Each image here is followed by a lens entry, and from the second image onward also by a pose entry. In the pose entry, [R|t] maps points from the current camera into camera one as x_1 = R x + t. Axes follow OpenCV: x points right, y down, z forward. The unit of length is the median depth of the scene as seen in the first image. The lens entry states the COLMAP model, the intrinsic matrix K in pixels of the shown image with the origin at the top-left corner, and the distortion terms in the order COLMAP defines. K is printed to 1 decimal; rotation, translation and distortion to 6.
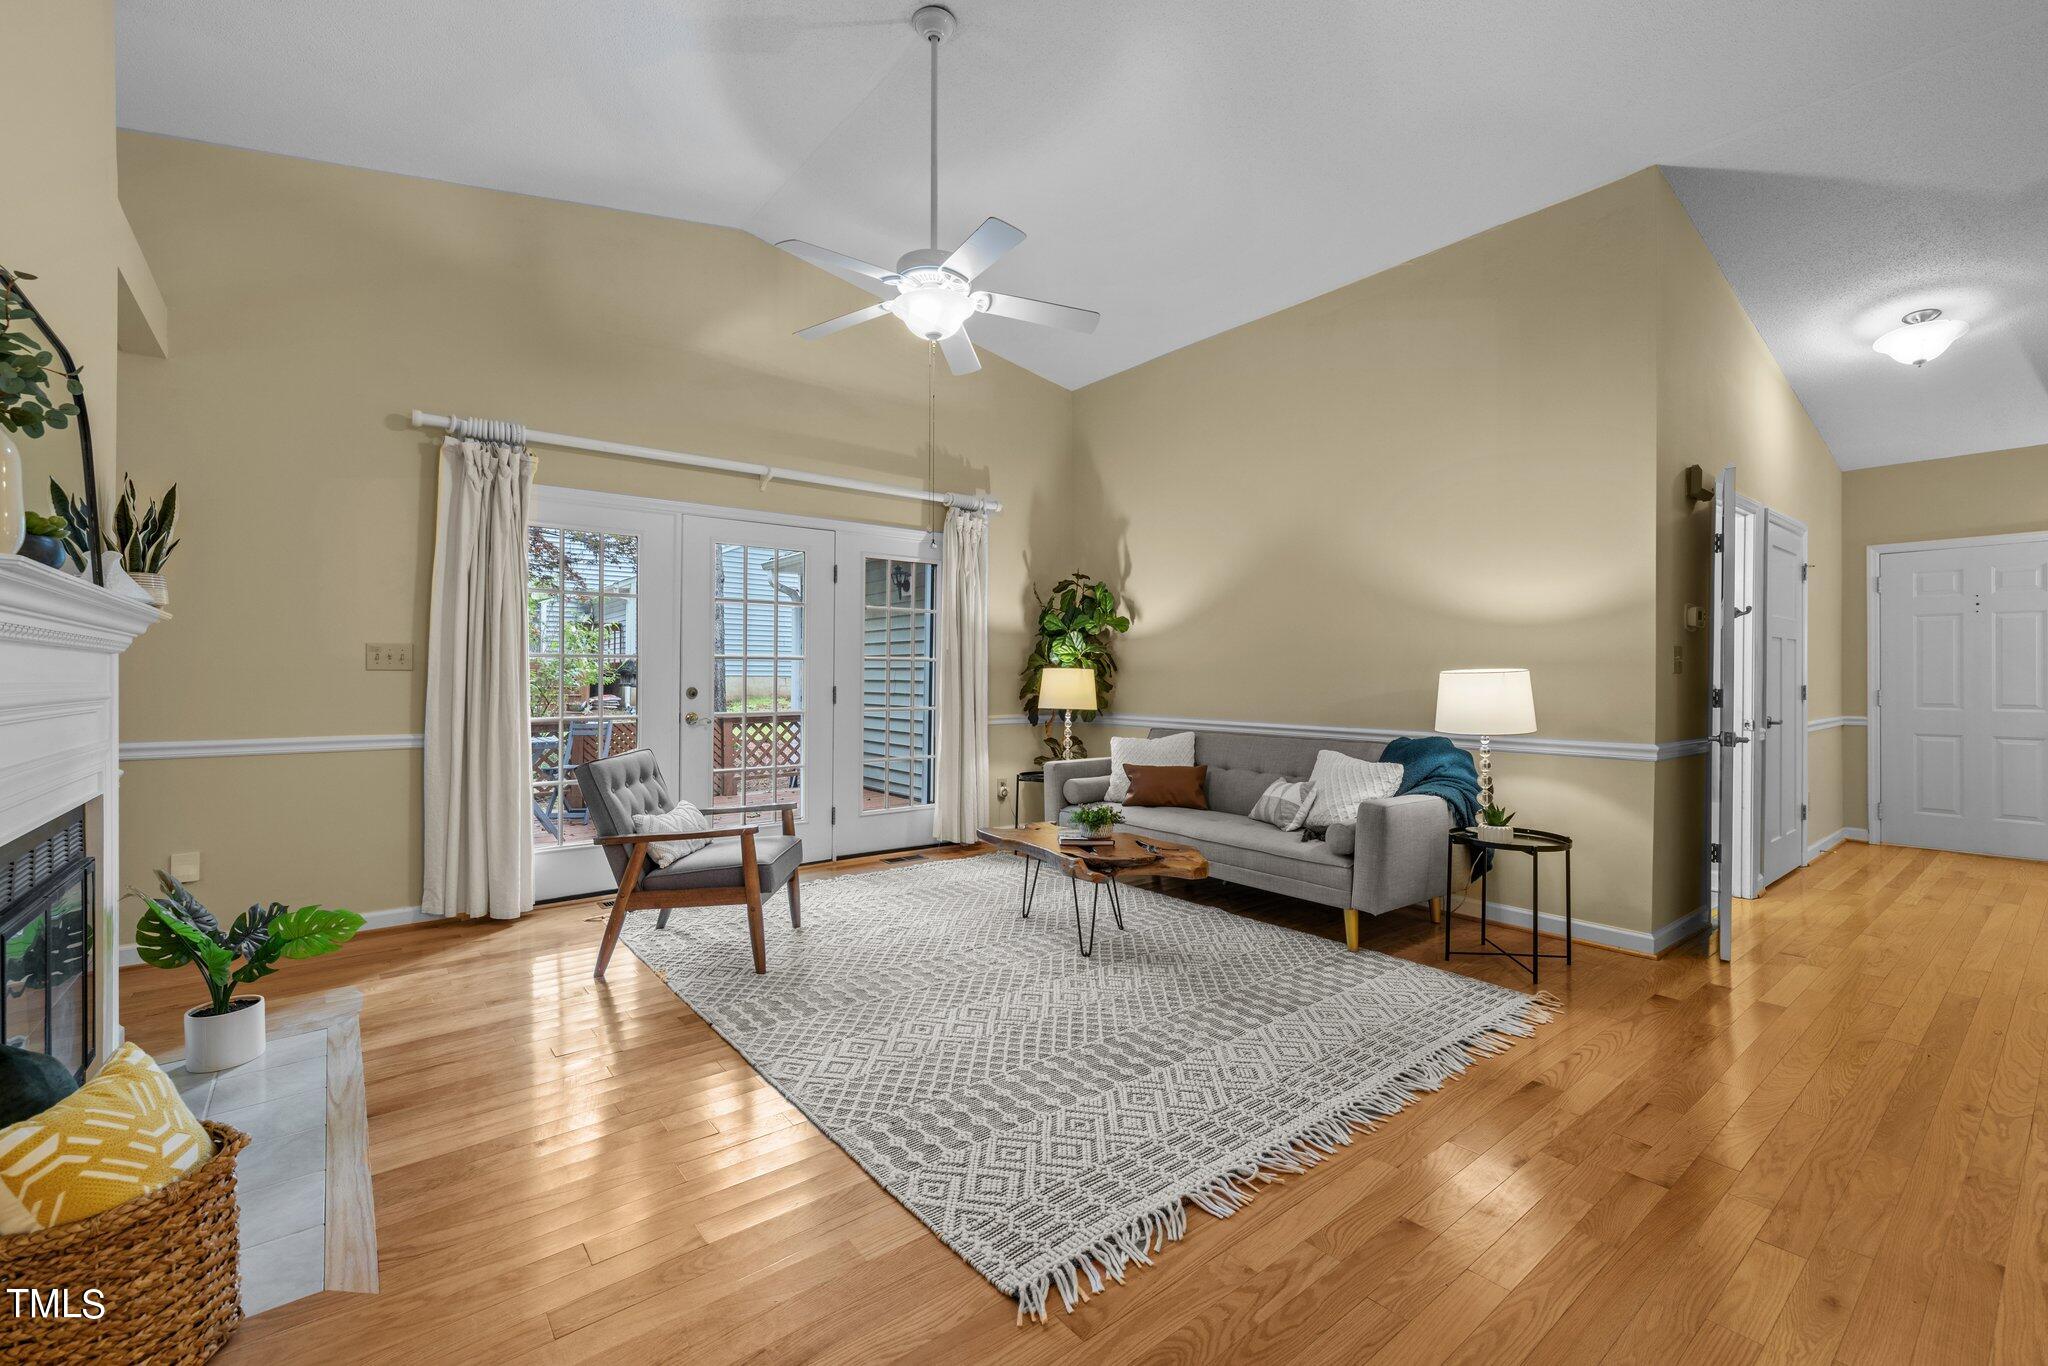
lens RADIAL K [[859.6, 0, 1019.7], [0, 859.6, 677.1], [0, 0, 1]] dist [-0.001490, 0.000112]
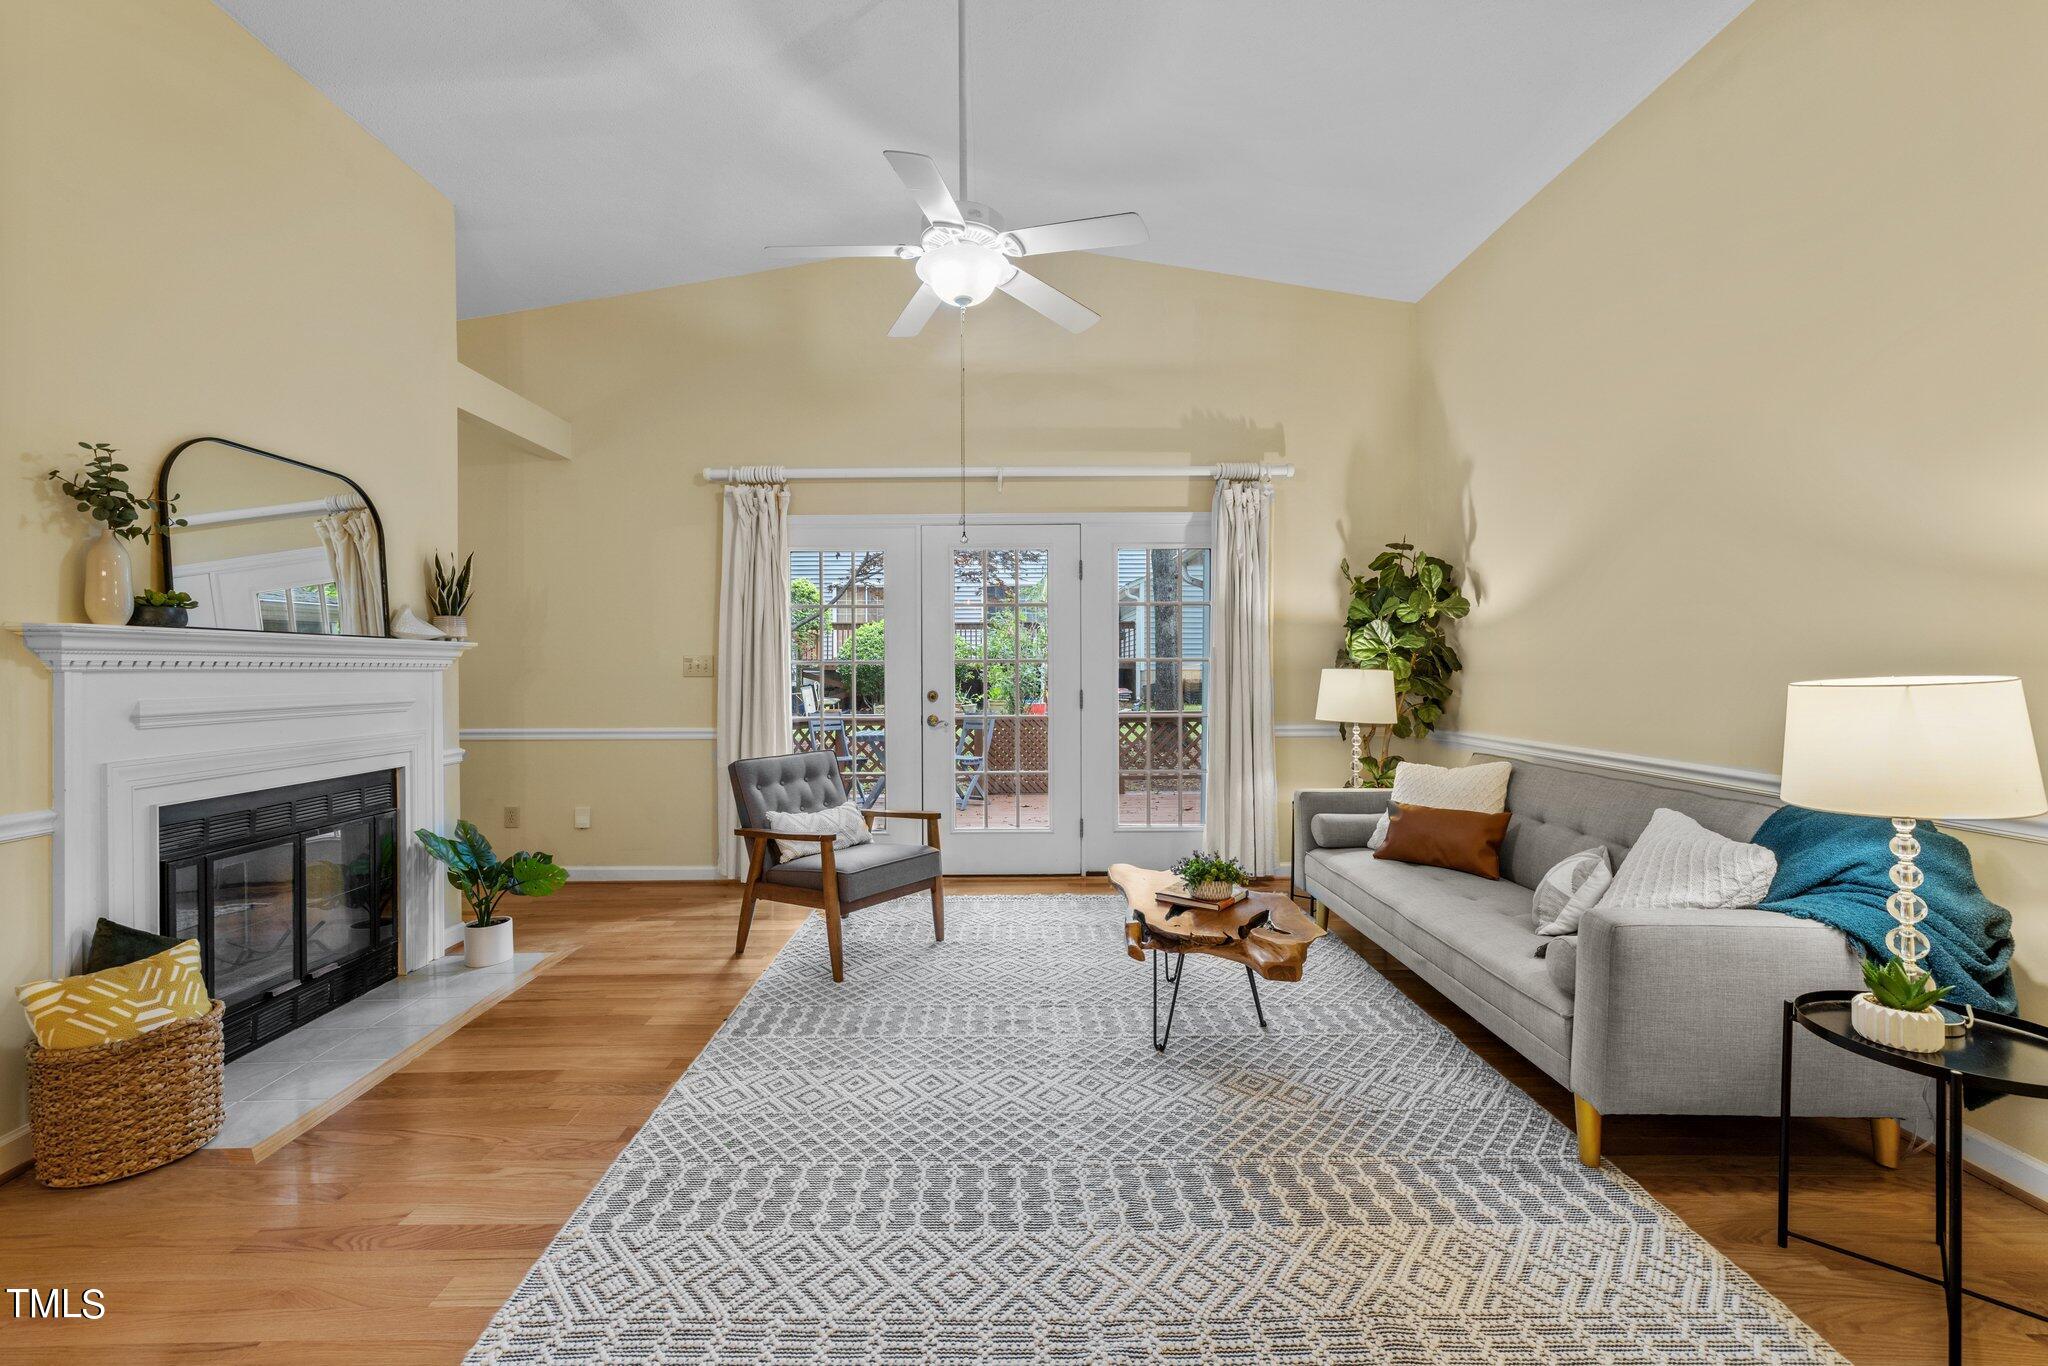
lens RADIAL K [[868.5, 0, 1010.5], [0, 868.5, 672.0], [0, 0, 1]] dist [0.000576, -0.000208]
pose [[0.785603, -0.003437, -0.618721, 0.472322], [0.005814, 0.999981, 0.001828, -0.016830], [0.618703, -0.005033, 0.785609, 0.318639]]
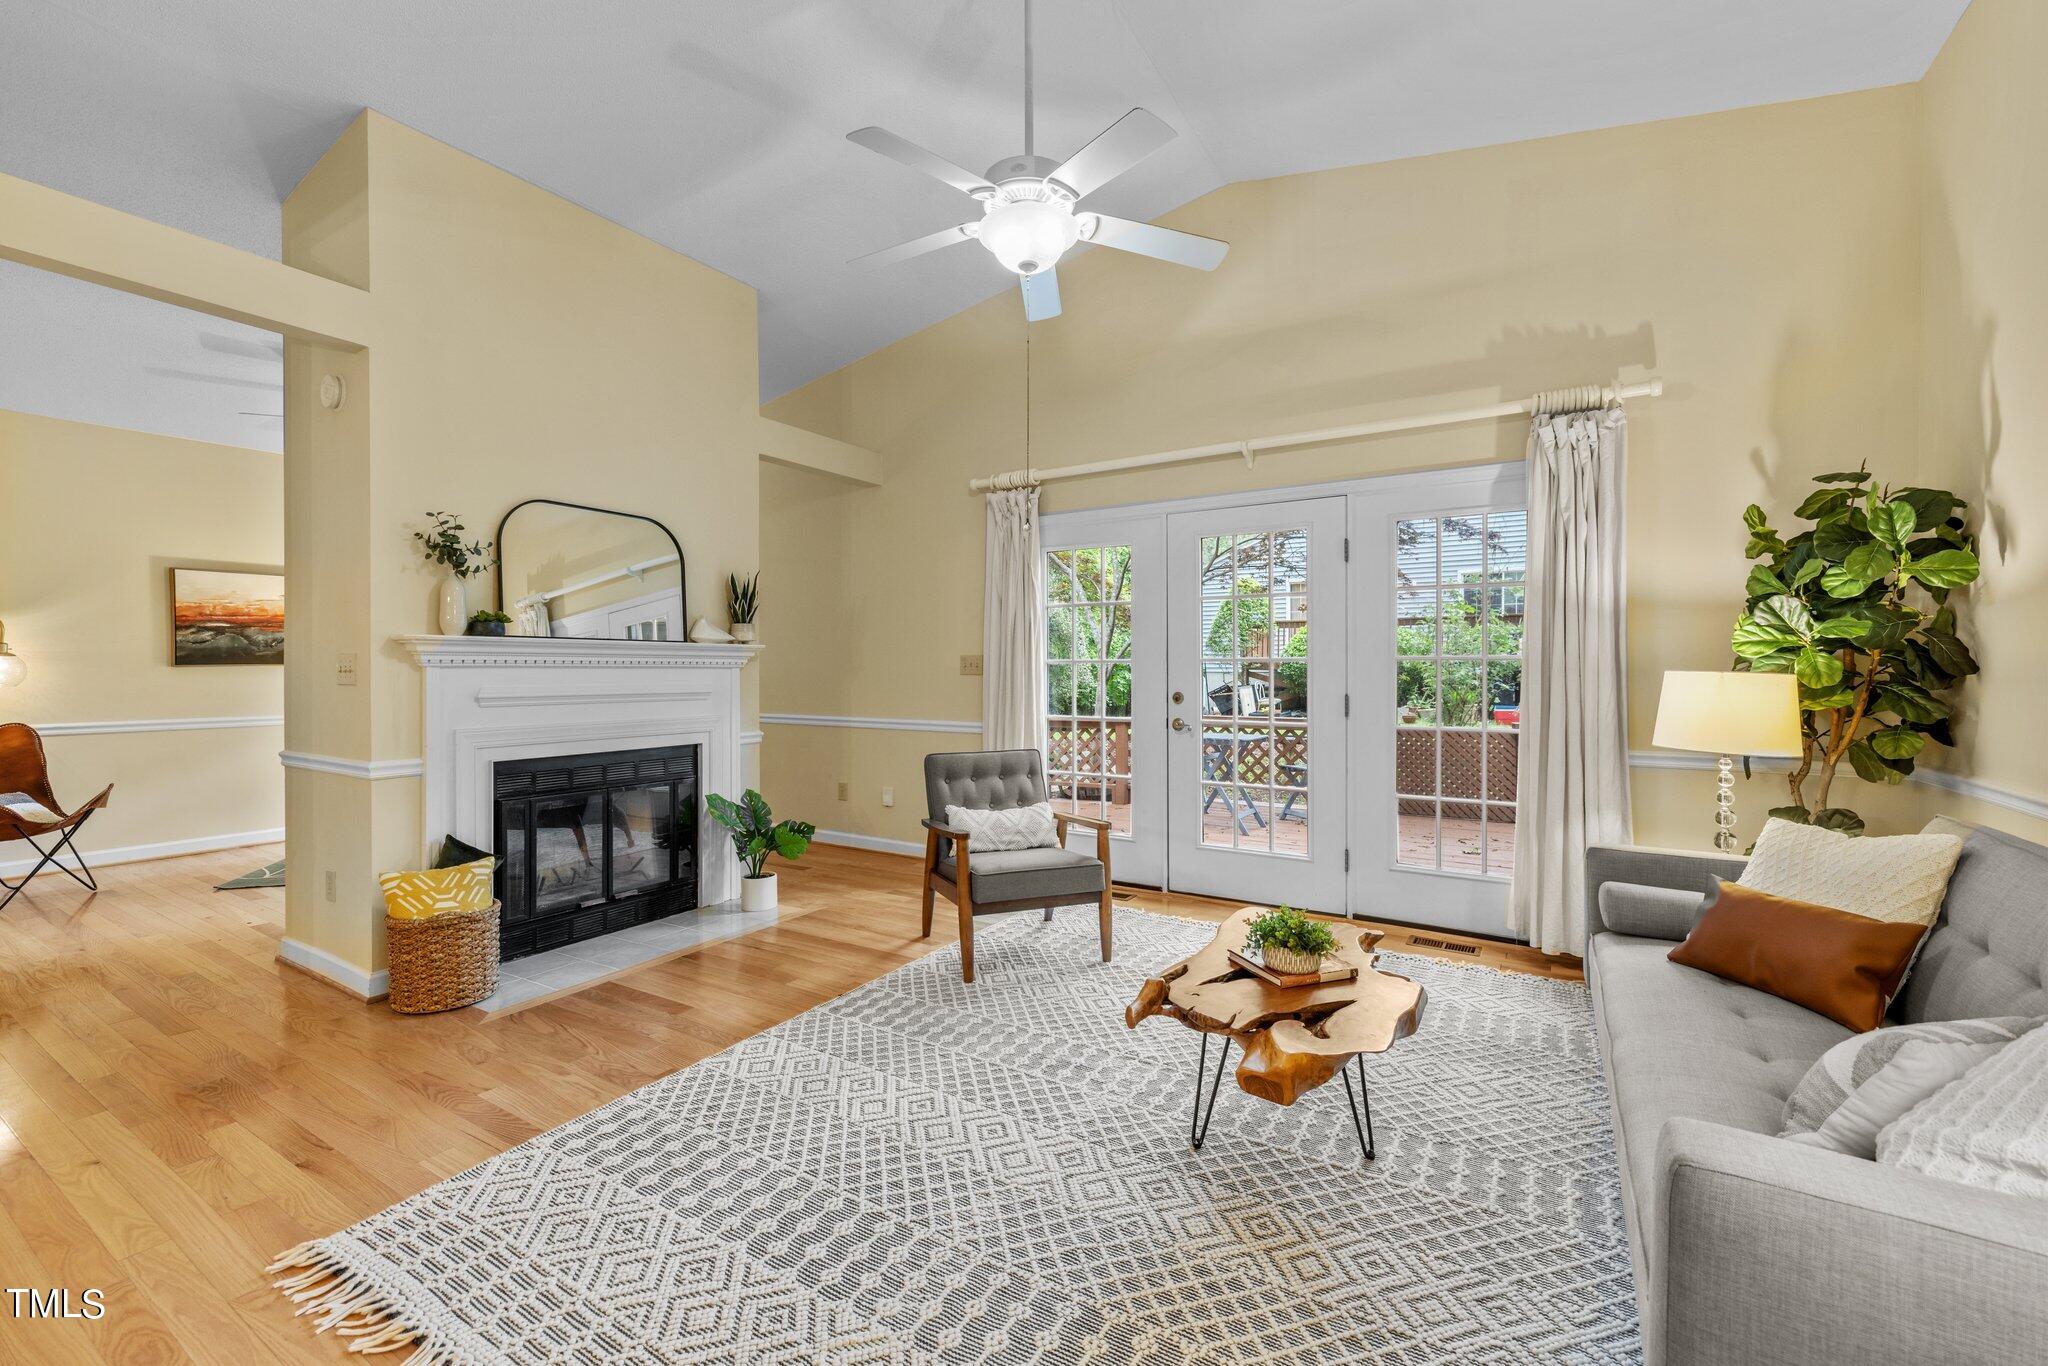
lens RADIAL K [[854.1, 0, 1011.7], [0, 854.1, 671.8], [0, 0, 1]] dist [0.000899, 0.000299]
pose [[0.329037, 0.000995, -0.944316, 0.633655], [-0.000608, 0.999999, 0.000842, -0.015703], [0.944317, 0.000297, 0.329038, 0.698911]]
